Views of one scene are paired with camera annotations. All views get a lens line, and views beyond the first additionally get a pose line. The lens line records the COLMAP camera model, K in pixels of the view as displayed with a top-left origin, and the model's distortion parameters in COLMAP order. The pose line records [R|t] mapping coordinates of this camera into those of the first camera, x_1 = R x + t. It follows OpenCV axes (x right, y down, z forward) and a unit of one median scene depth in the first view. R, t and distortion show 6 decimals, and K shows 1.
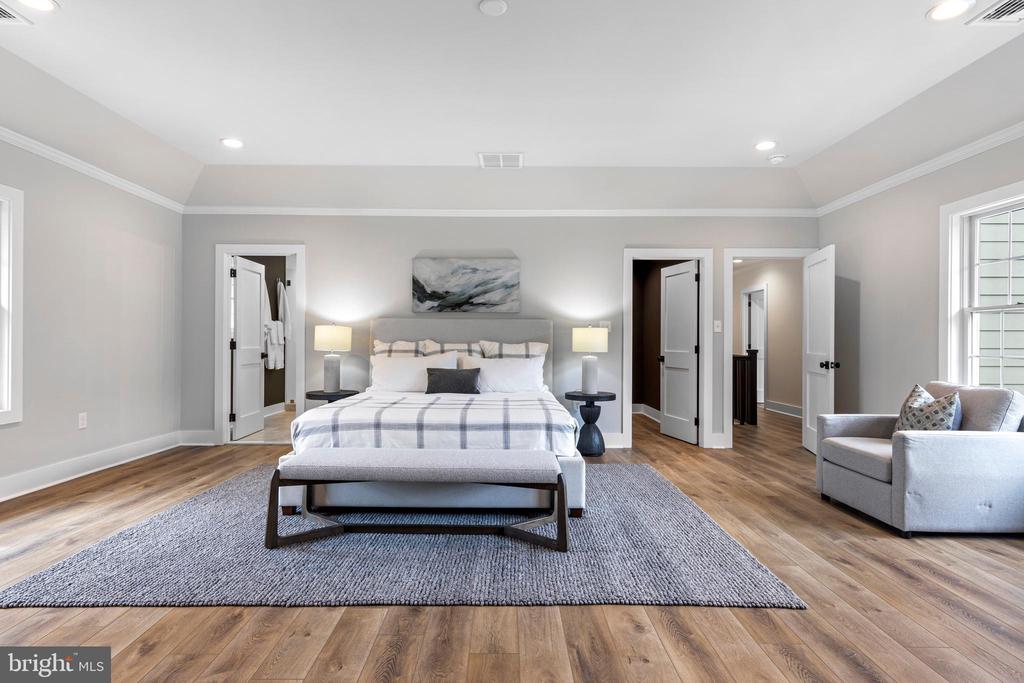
lens RADIAL K [[520.9, 0, 510.3], [0, 520.9, 341.5], [0, 0, 1]] dist [0.011729, -0.004286]
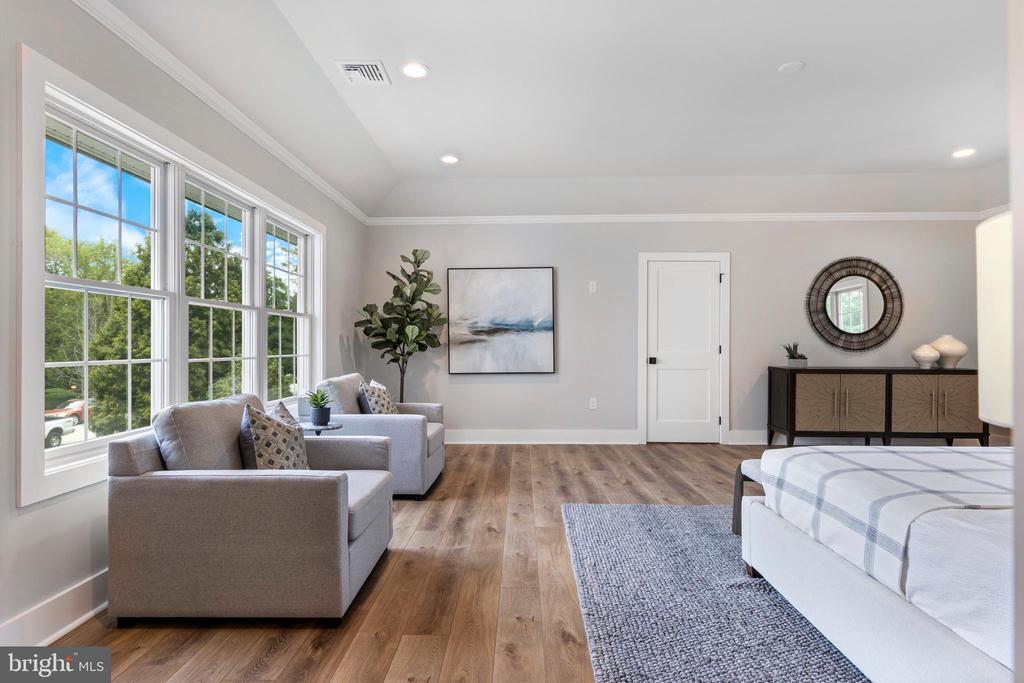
lens RADIAL K [[520.9, 0, 512.0], [0, 520.9, 344.6], [0, 0, 1]] dist [0.011729, -0.004286]
pose [[-0.999737, -0.002100, 0.022853, 0.499852], [-0.002185, 0.999991, -0.003699, 0.010645], [-0.022845, -0.003748, -0.999732, 1.912129]]
